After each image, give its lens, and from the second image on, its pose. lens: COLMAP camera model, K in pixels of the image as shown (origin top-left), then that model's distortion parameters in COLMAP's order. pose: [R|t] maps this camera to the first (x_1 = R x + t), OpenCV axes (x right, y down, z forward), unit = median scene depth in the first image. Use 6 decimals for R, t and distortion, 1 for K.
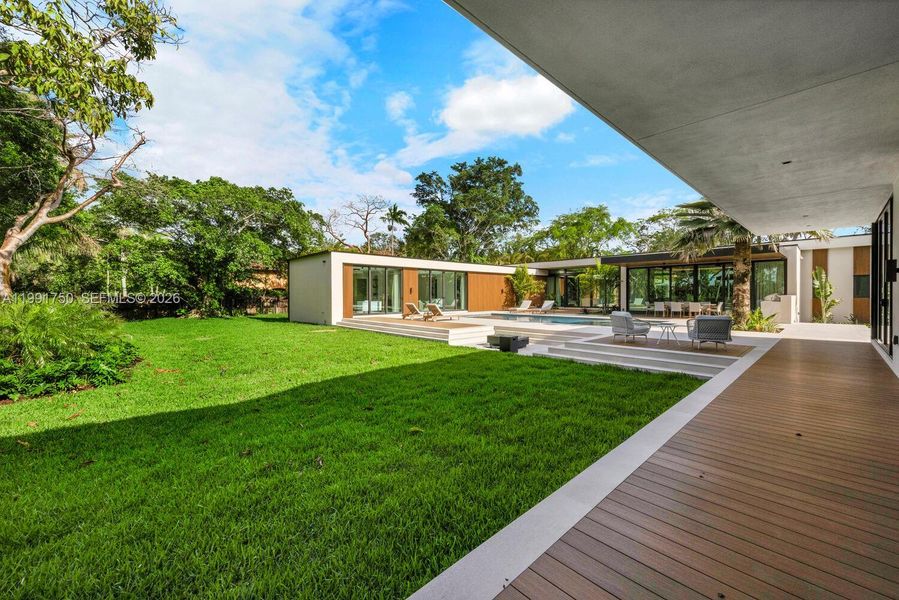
lens RADIAL K [[357.7, 0, 442.1], [0, 357.7, 302.1], [0, 0, 1]] dist [0.002053, -0.000613]
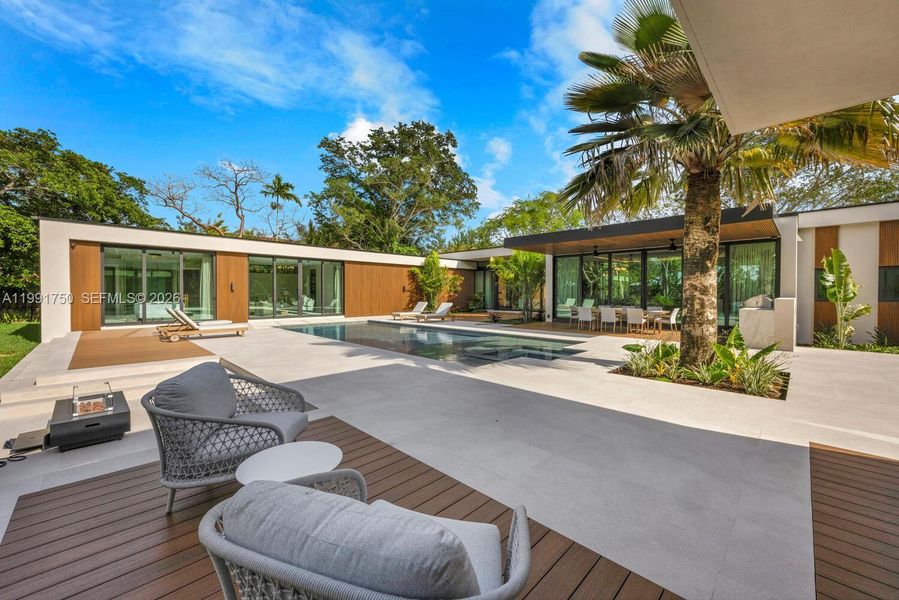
lens RADIAL K [[357.7, 0, 445.3], [0, 357.7, 305.1], [0, 0, 1]] dist [0.002053, -0.000613]
pose [[0.998999, 0.003130, 0.044622, 0.187837], [-0.003745, 0.999899, 0.013691, -0.006377], [-0.044574, -0.013844, 0.998910, 0.213519]]
